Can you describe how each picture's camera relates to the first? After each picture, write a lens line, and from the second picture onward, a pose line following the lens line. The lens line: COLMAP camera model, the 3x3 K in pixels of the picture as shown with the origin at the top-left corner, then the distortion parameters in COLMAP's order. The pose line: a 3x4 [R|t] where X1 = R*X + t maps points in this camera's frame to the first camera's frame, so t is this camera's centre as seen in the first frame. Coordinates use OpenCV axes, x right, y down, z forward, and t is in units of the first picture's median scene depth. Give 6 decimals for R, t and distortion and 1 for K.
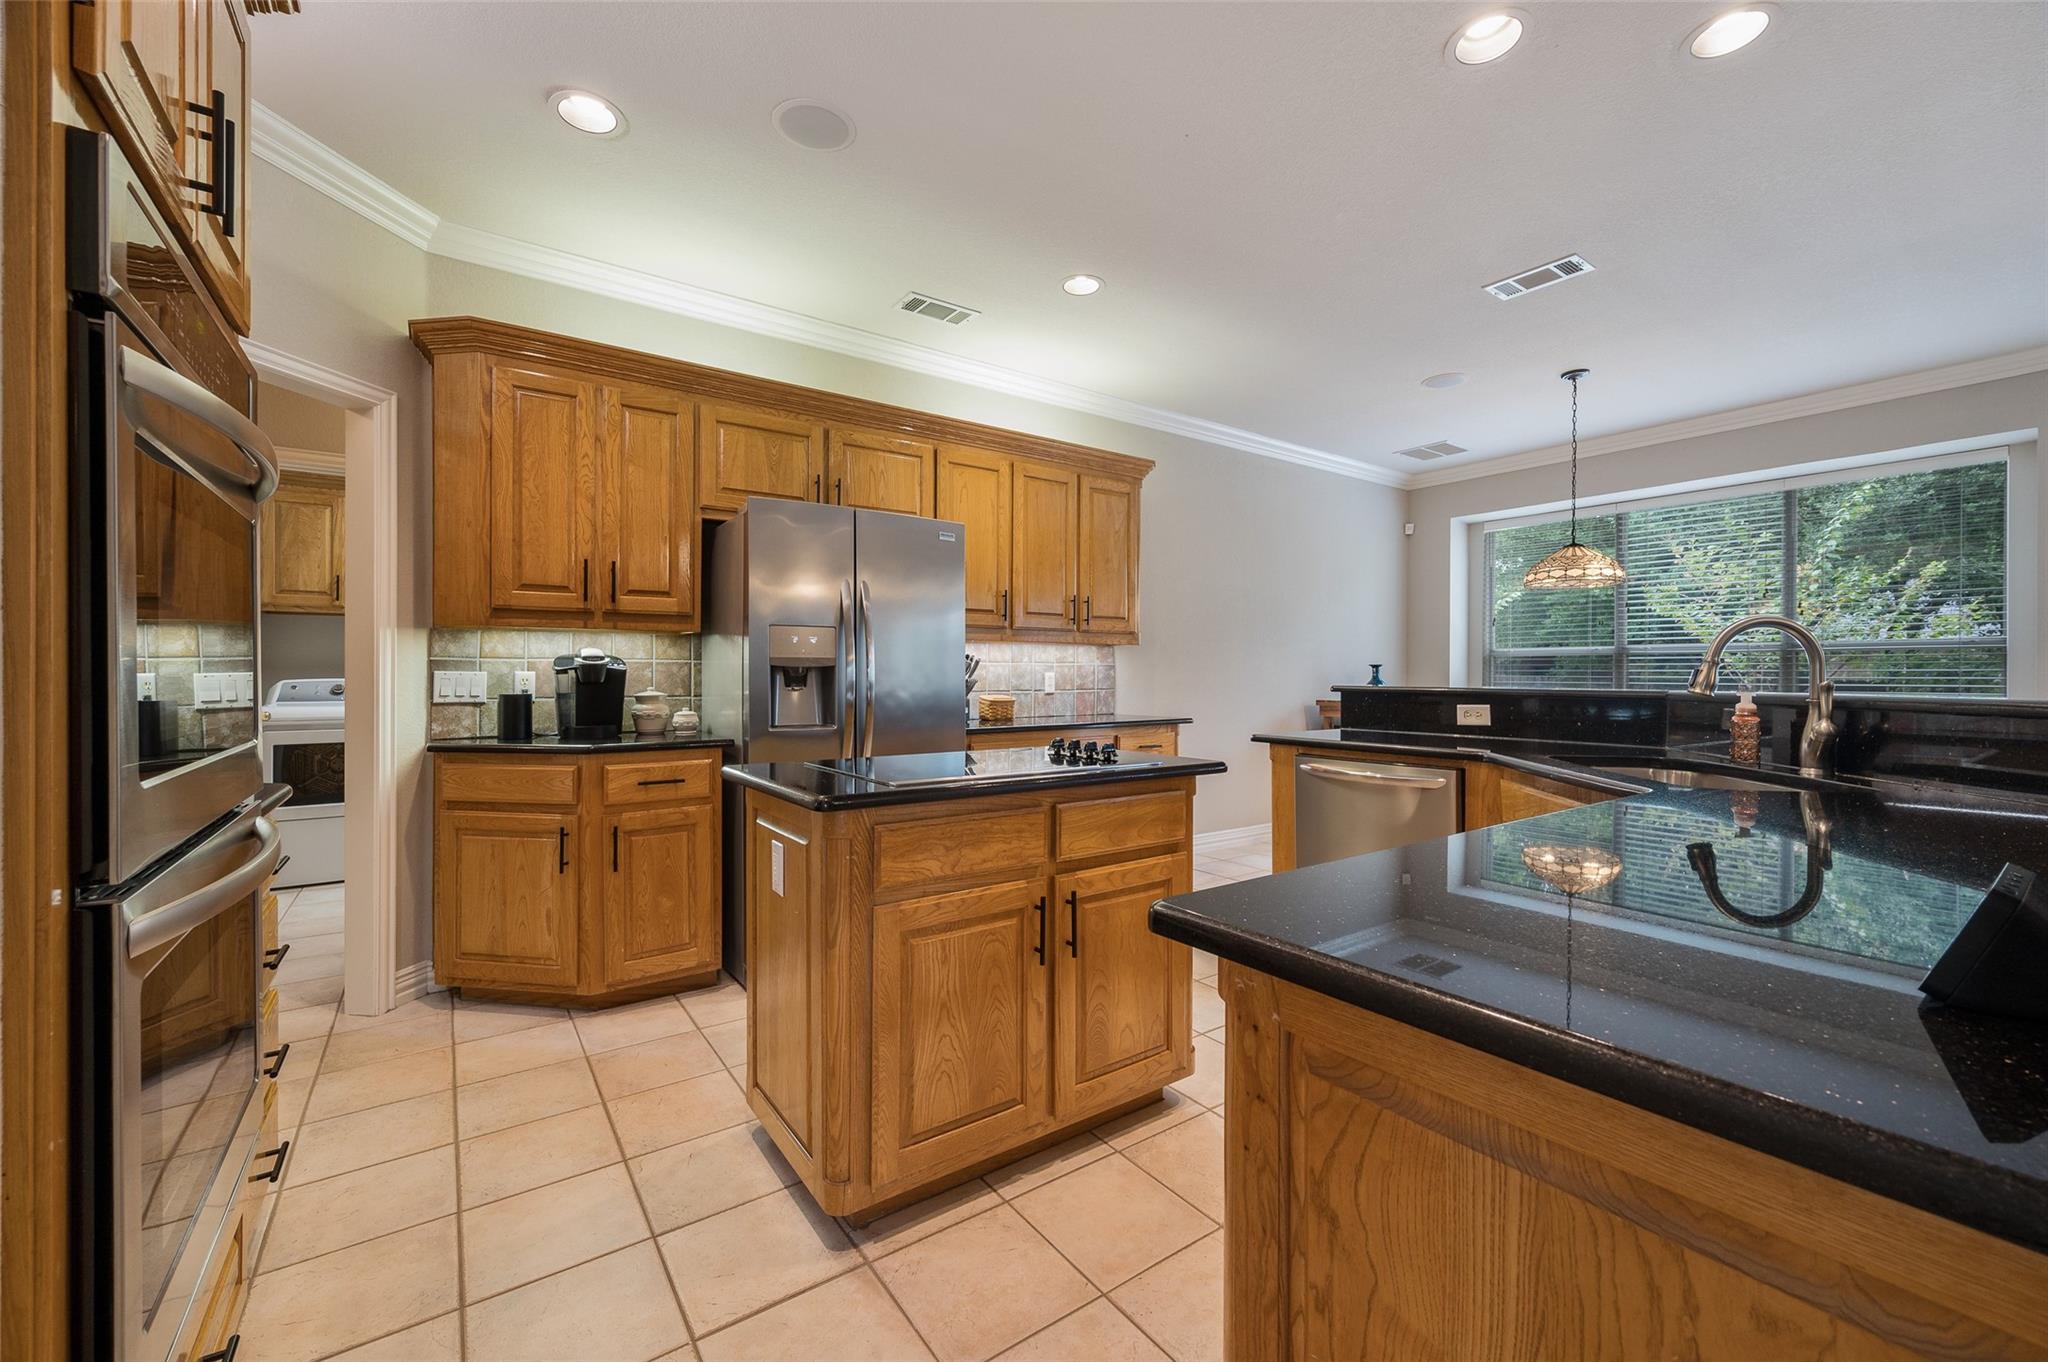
lens RADIAL K [[840.1, 0, 977.1], [0, 840.1, 663.6], [0, 0, 1]] dist [-0.000113, 0.001431]
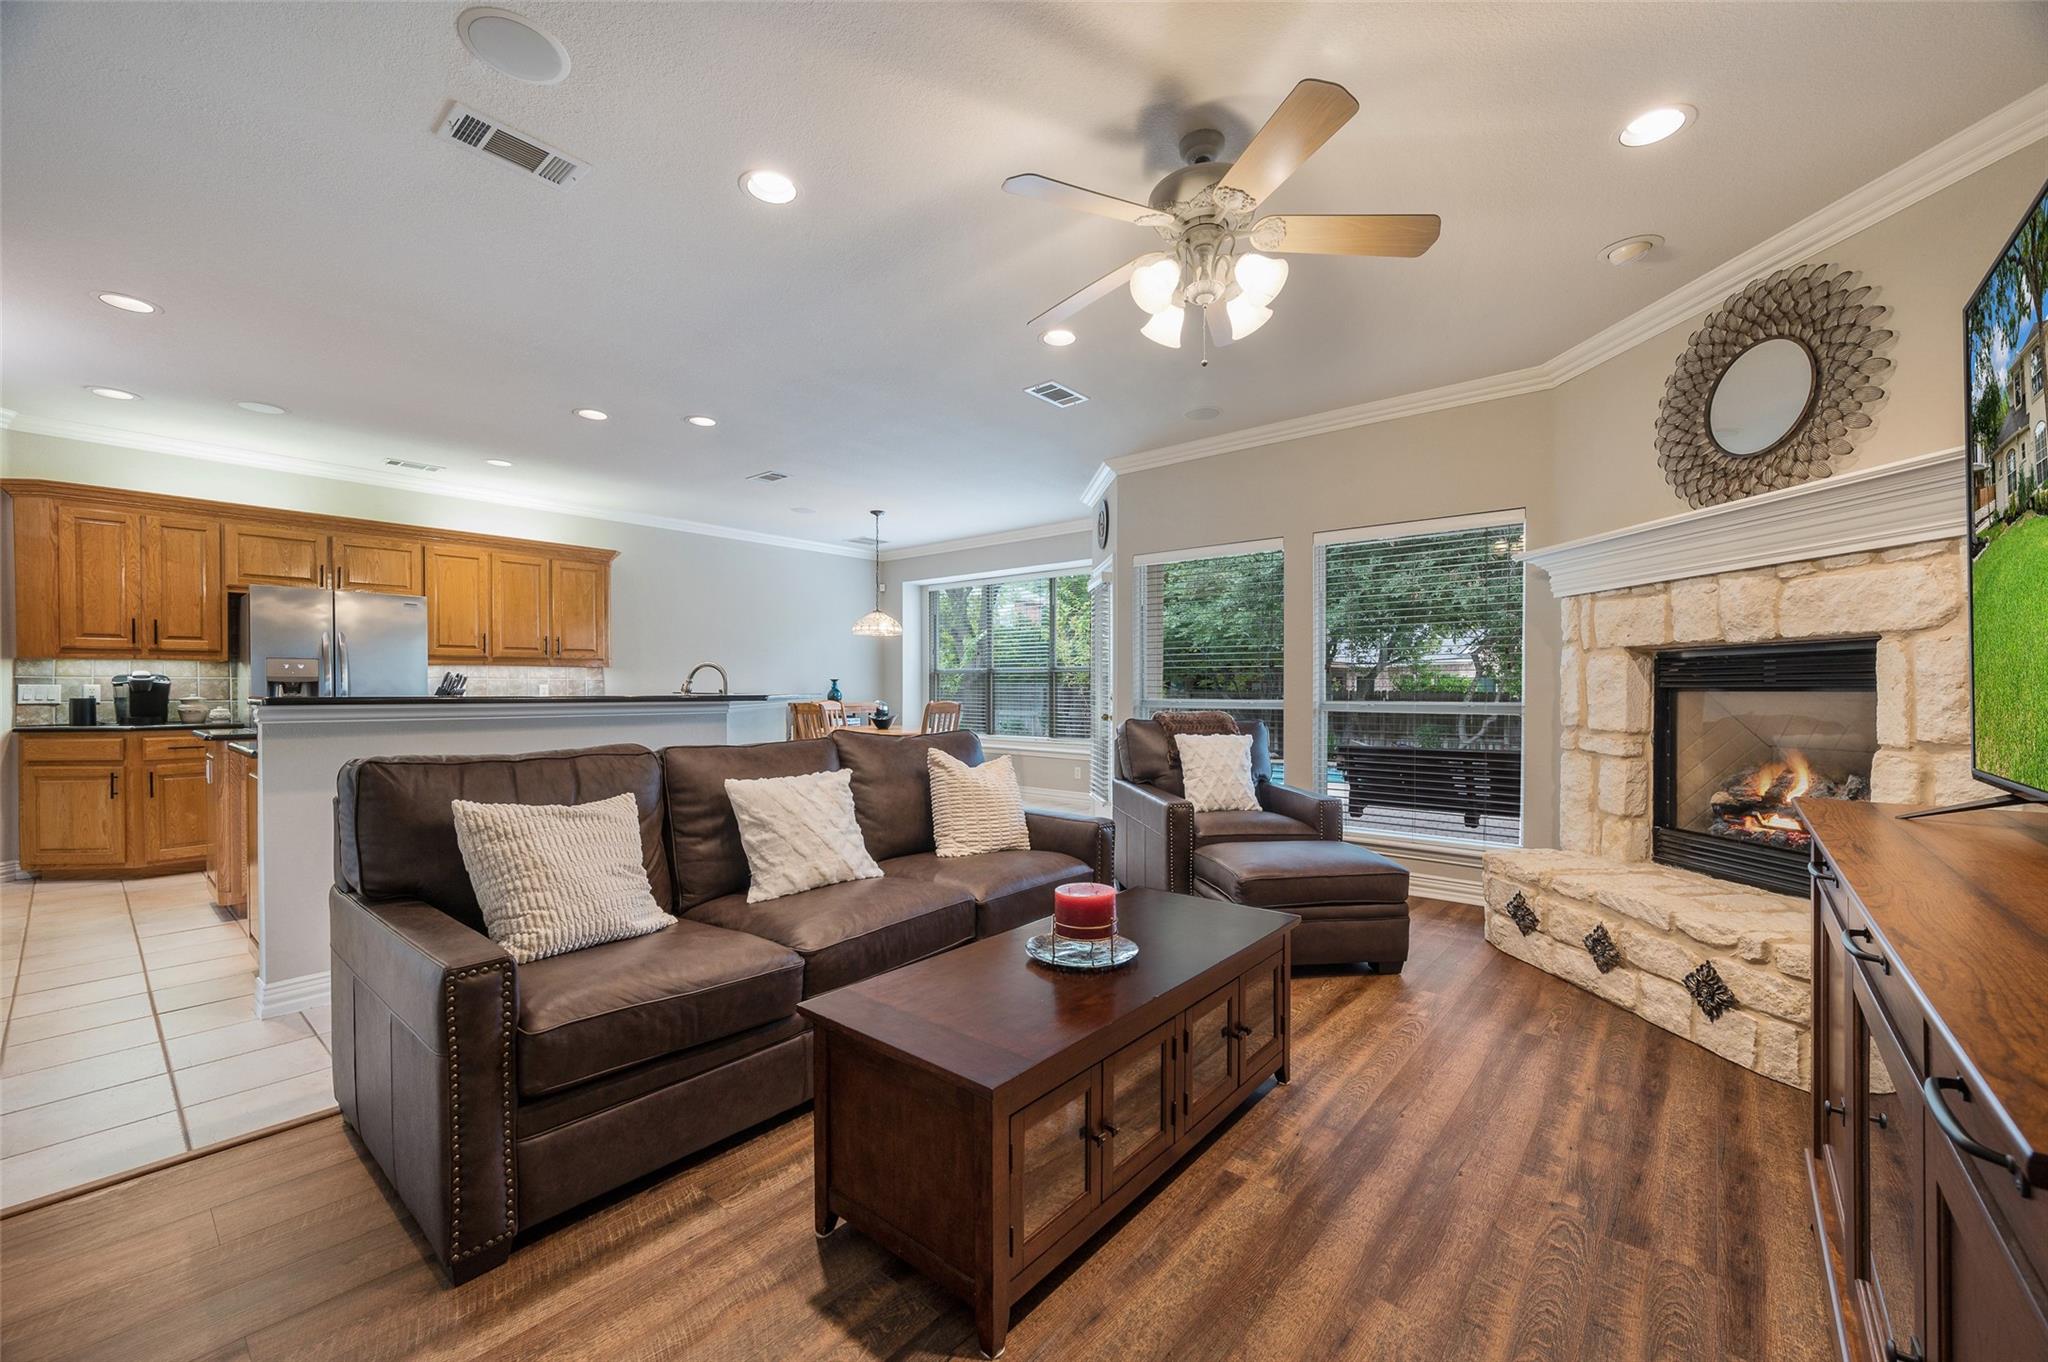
lens RADIAL K [[840.1, 0, 1029.1], [0, 840.1, 687.9], [0, 0, 1]] dist [-0.000113, 0.001431]
pose [[0.960914, -0.000063, 0.276847, 0.781228], [-0.005110, 0.999826, 0.017965, -0.023183], [-0.276800, -0.018678, 0.960746, -1.107163]]
